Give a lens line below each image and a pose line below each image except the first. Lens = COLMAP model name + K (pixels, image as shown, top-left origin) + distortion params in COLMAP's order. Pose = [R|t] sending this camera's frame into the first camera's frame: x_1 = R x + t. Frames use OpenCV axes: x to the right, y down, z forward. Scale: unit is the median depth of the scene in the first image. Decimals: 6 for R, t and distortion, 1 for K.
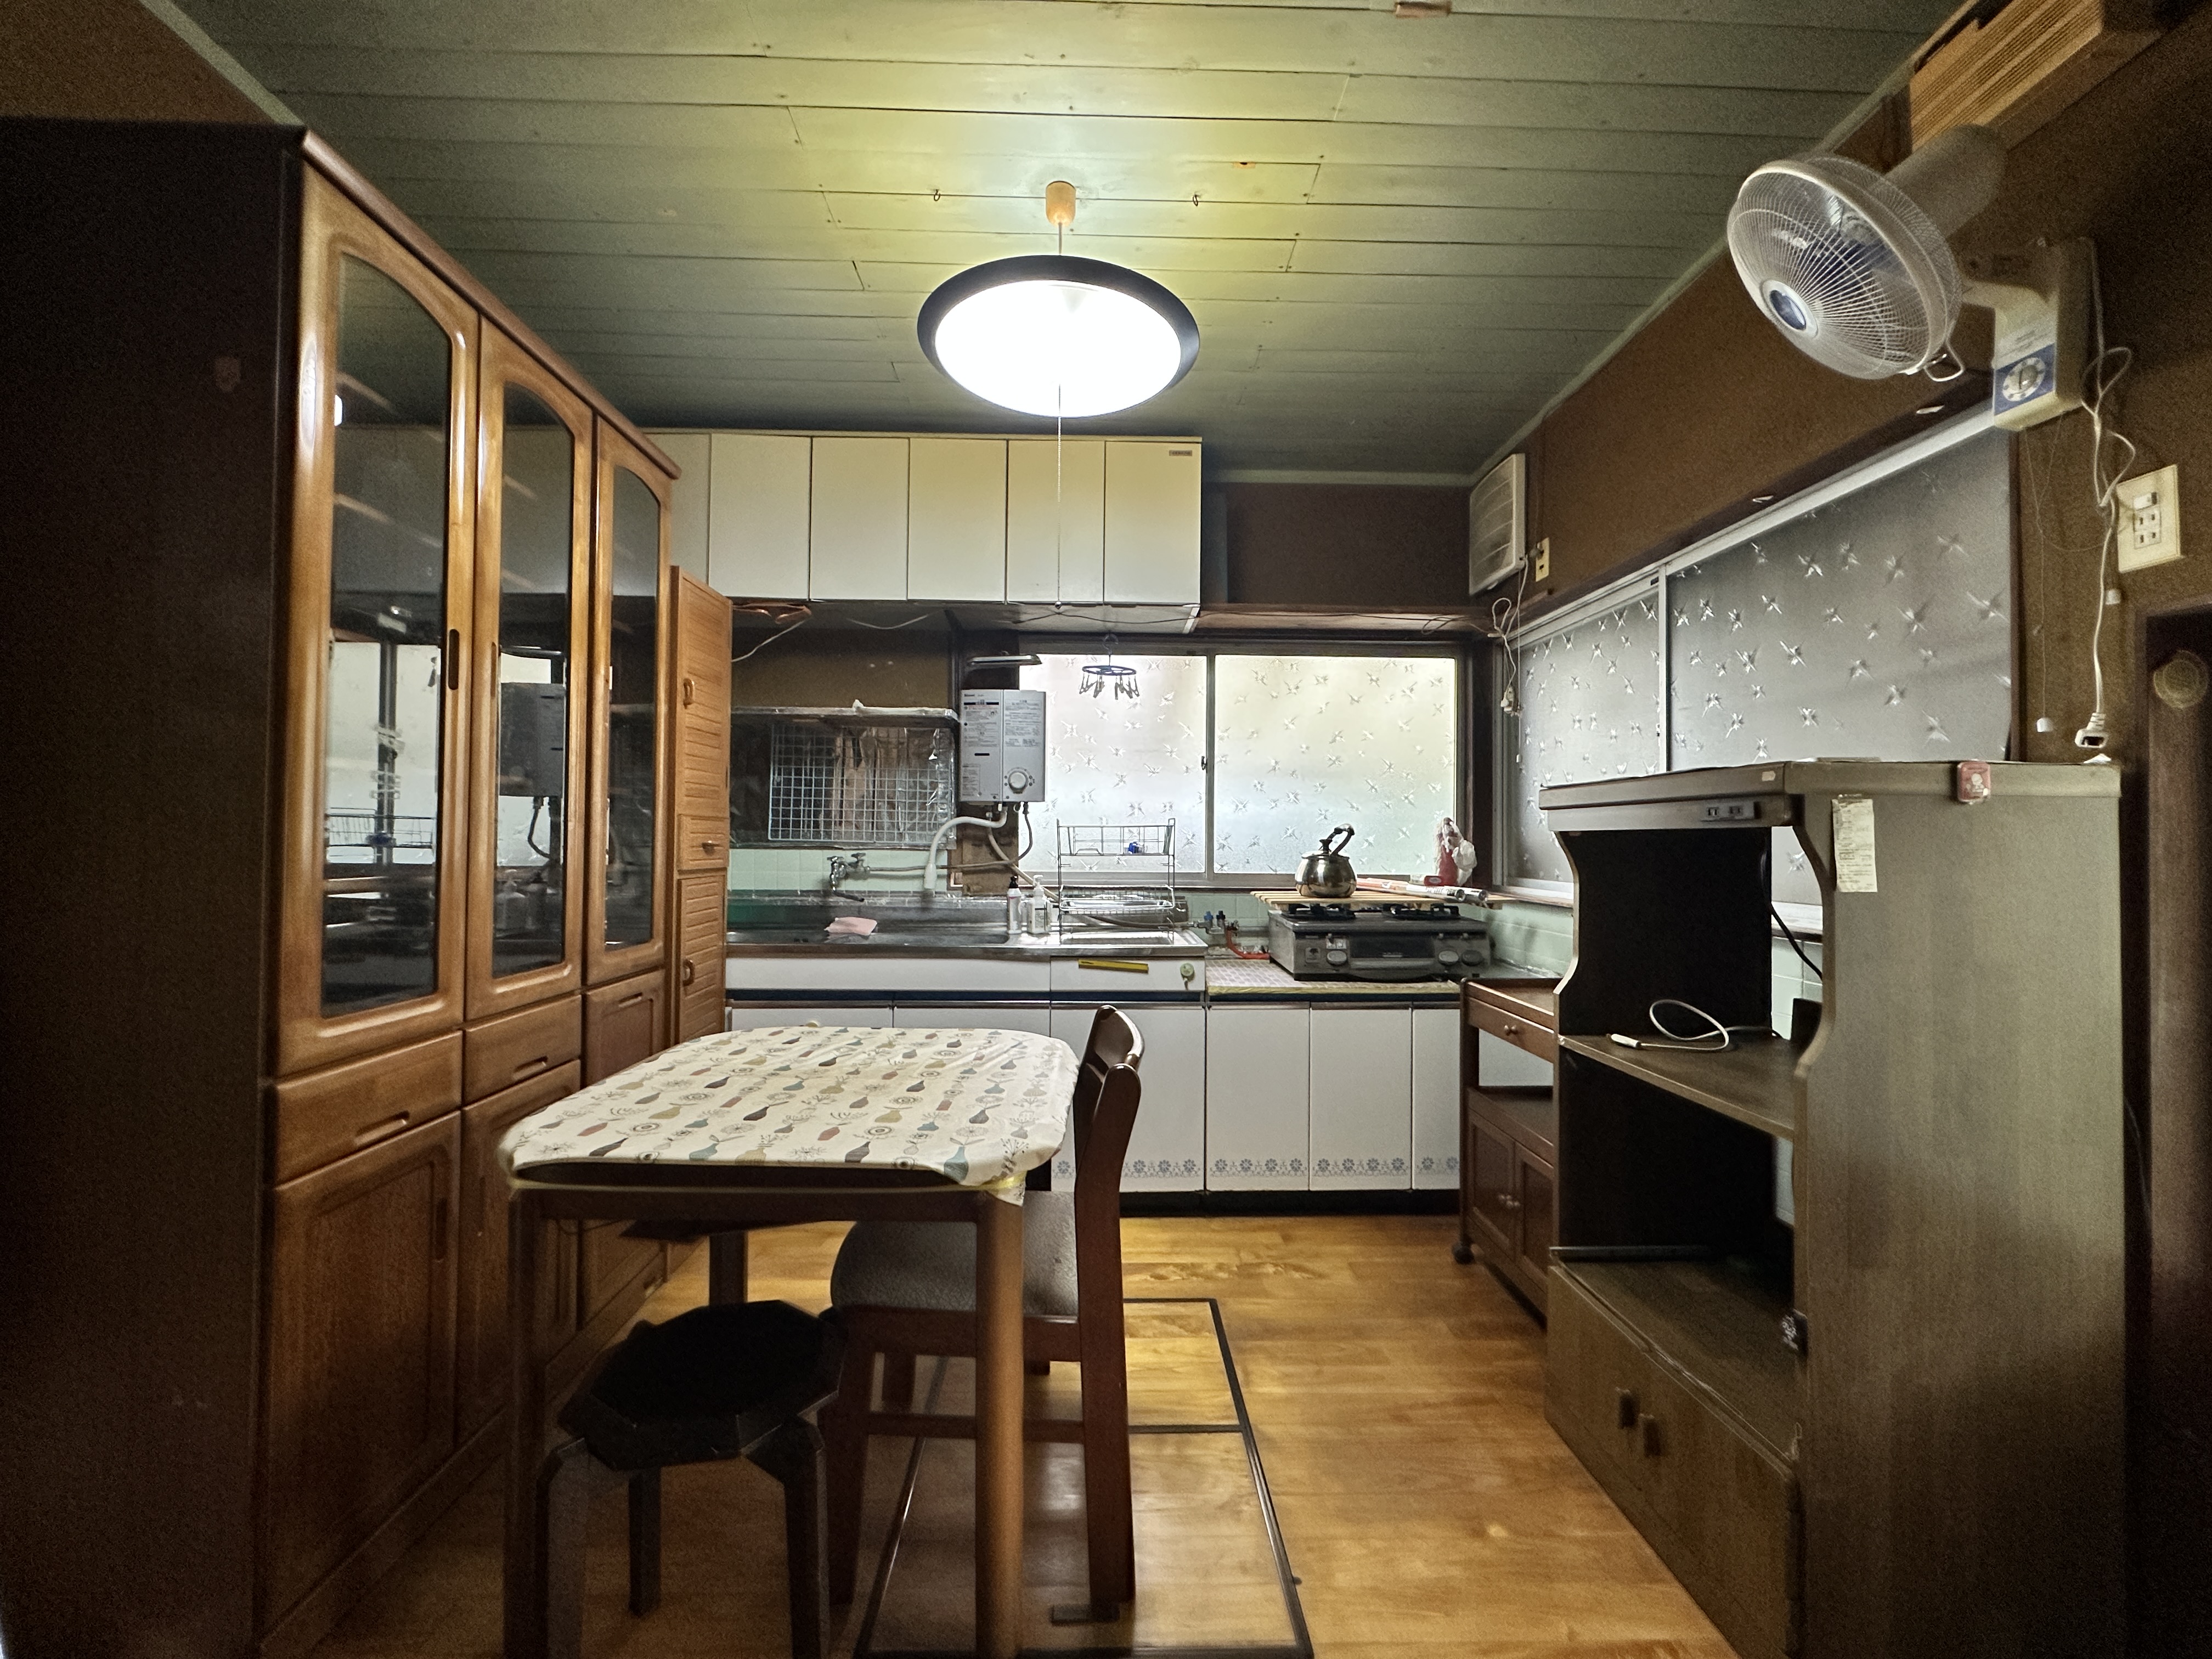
lens RADIAL K [[881.1, 0, 1109.2], [0, 881.1, 830.2], [0, 0, 1]] dist [-0.004775, 0.000890]
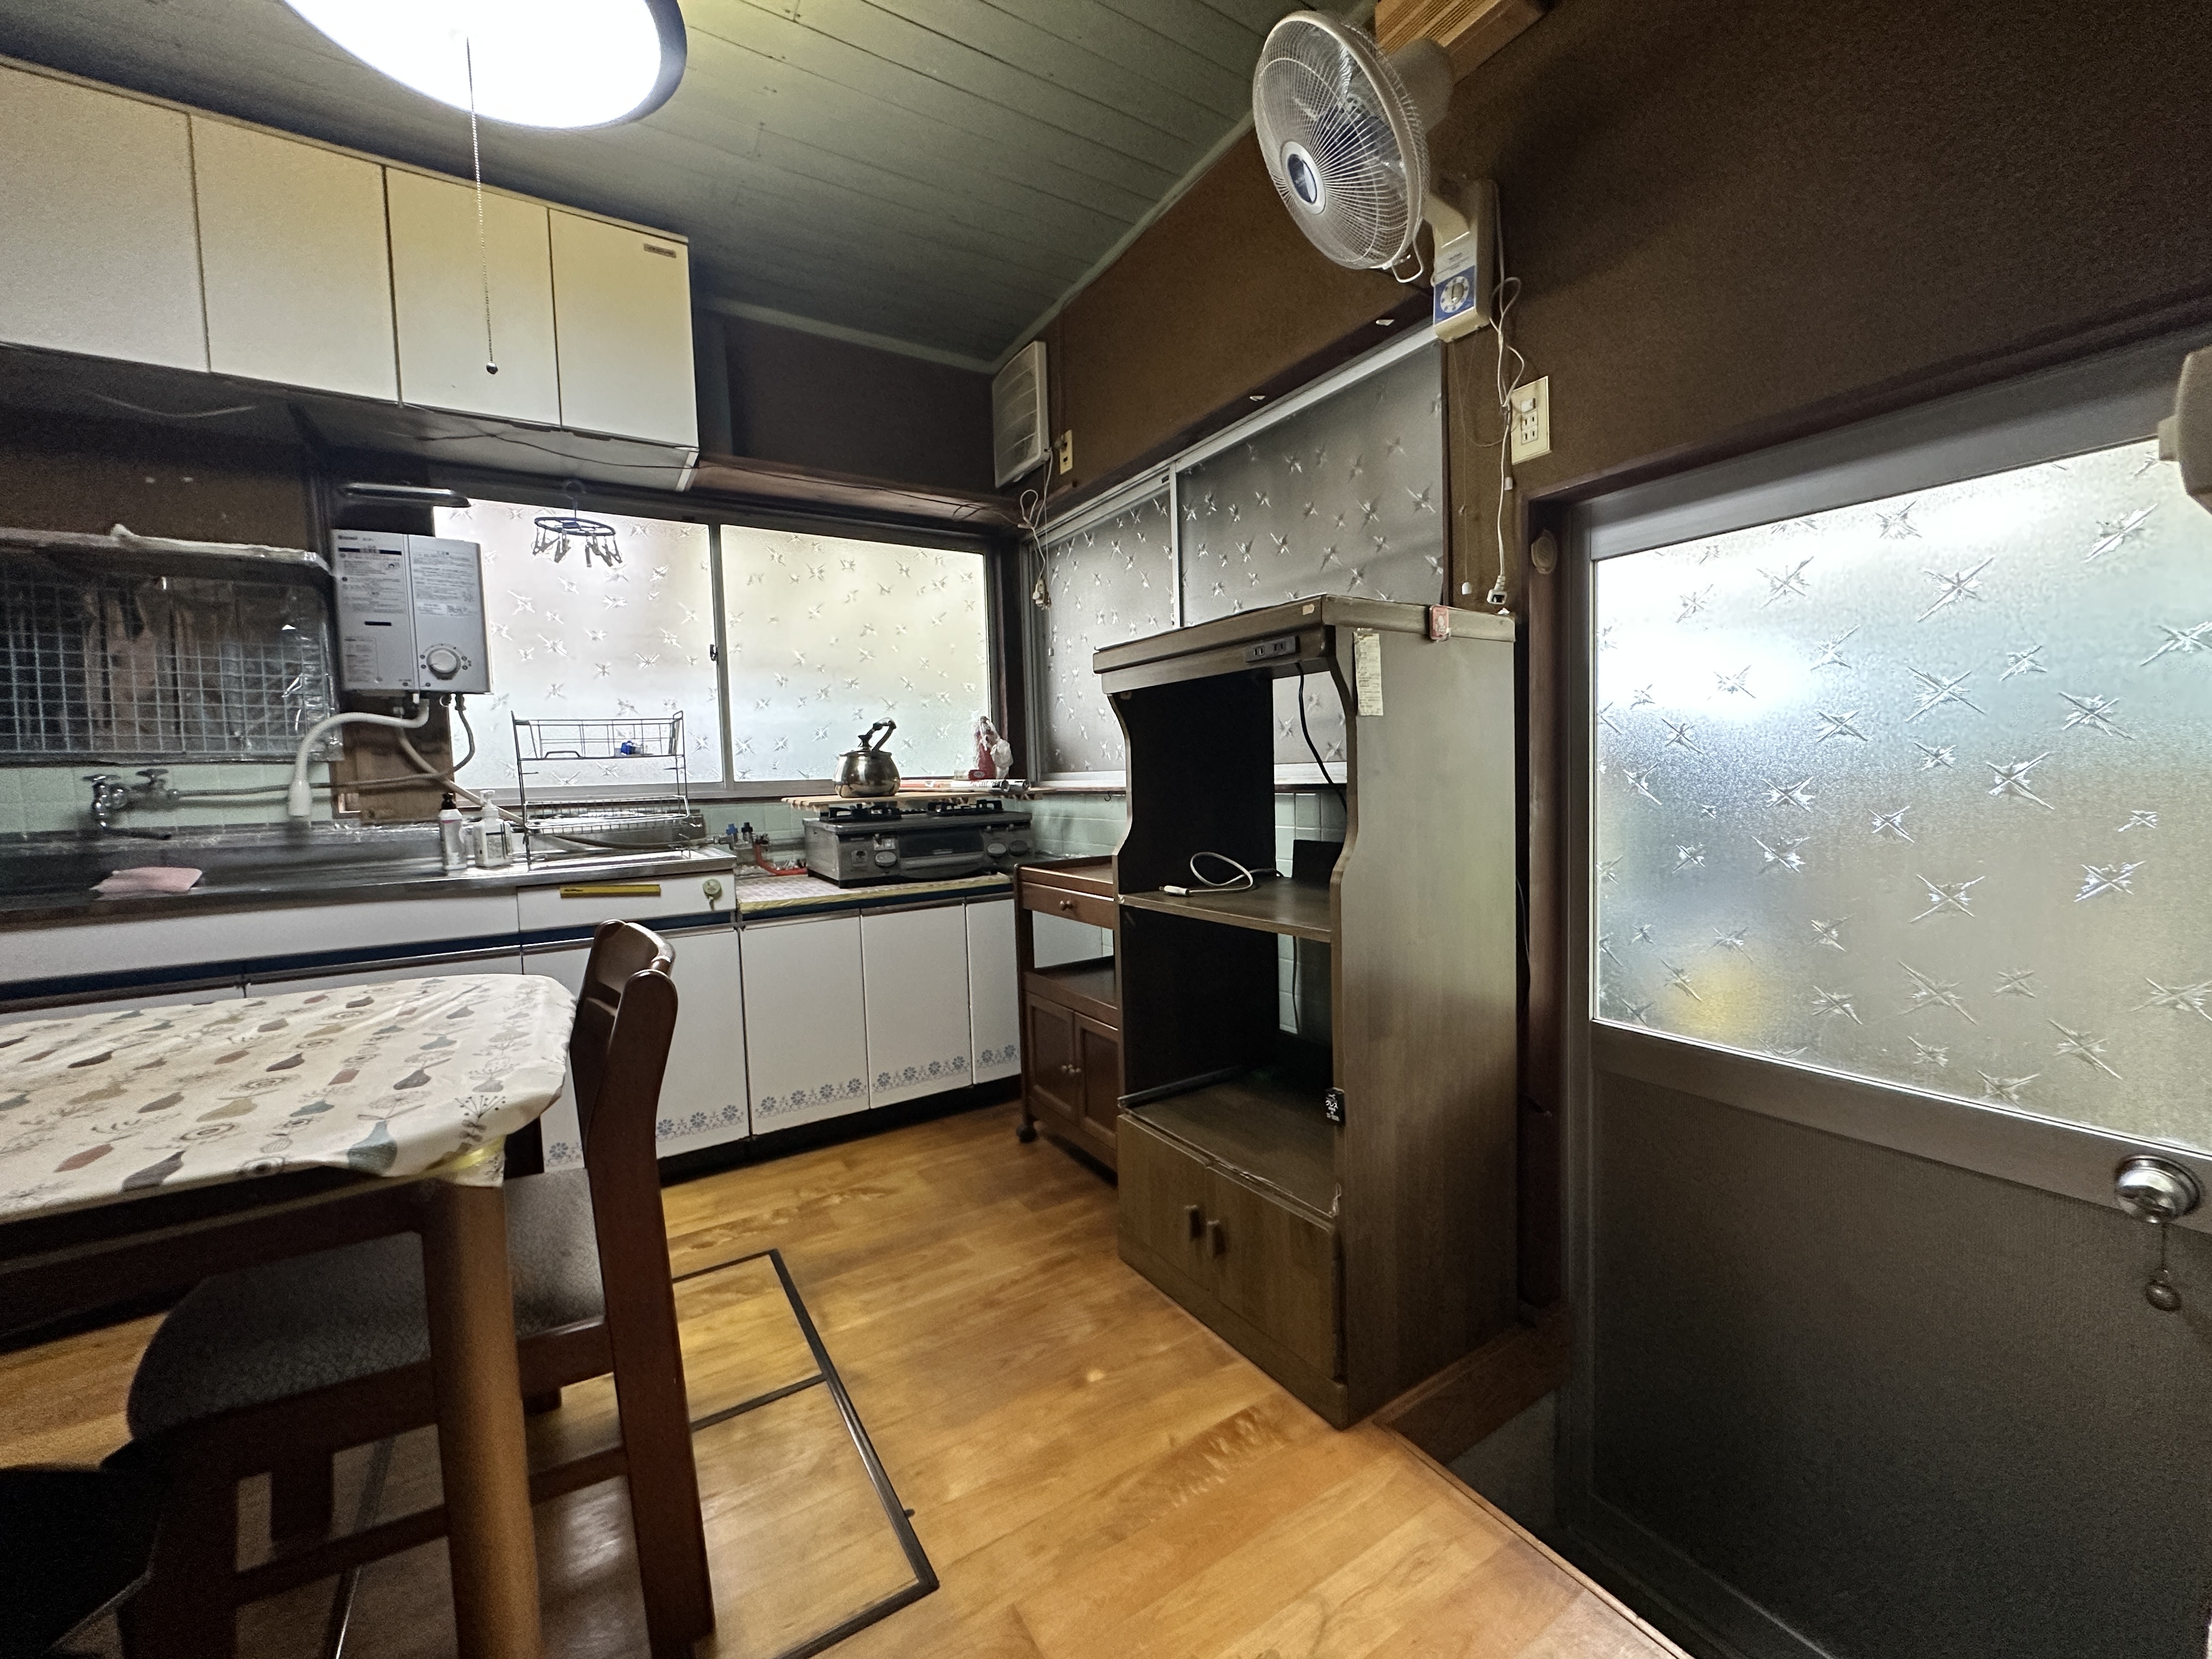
lens RADIAL K [[881.1, 0, 1110.4], [0, 881.1, 829.4], [0, 0, 1]] dist [-0.004775, 0.000890]
pose [[0.857293, -0.065718, 0.510618, -0.016147], [0.032145, 0.996717, 0.074311, 0.077929], [-0.513825, -0.047293, 0.856591, 0.124083]]
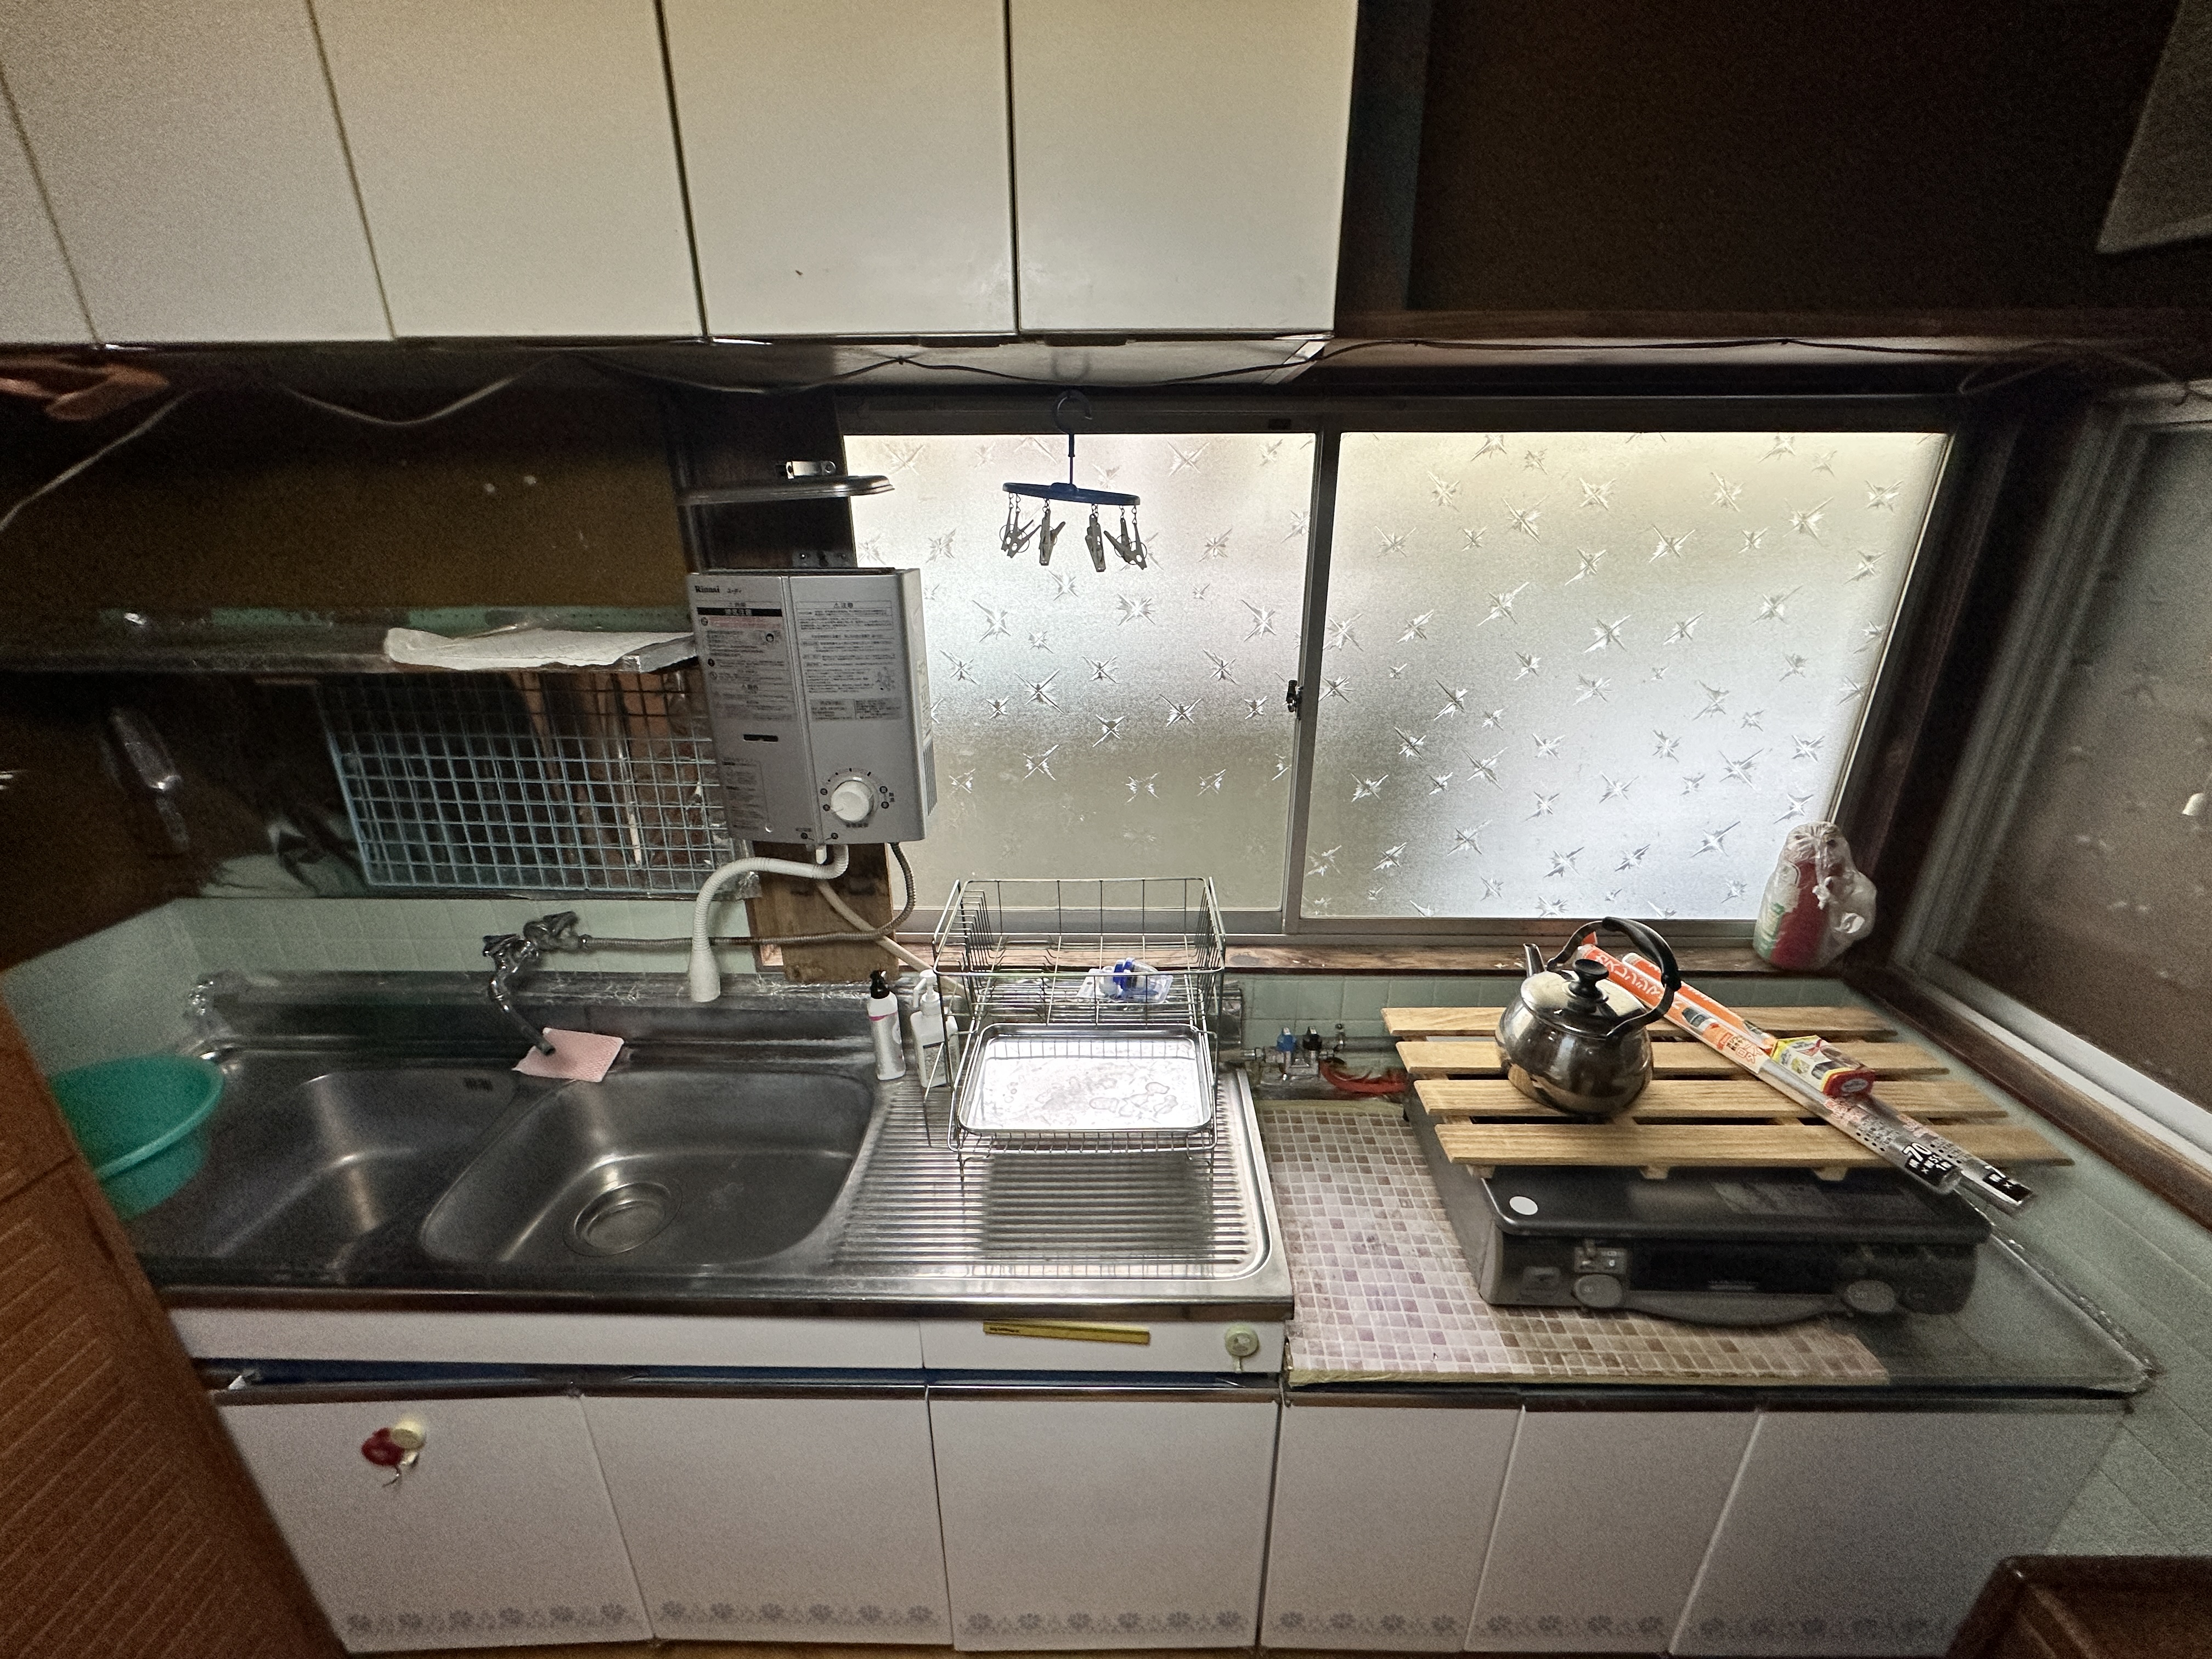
lens RADIAL K [[881.1, 0, 1110.9], [0, 881.1, 827.8], [0, 0, 1]] dist [-0.004775, 0.000890]
pose [[0.999169, 0.004997, -0.040454, 0.060801], [0.010099, 0.931165, 0.364459, -0.327713], [0.039491, -0.364565, 0.930340, 1.016410]]
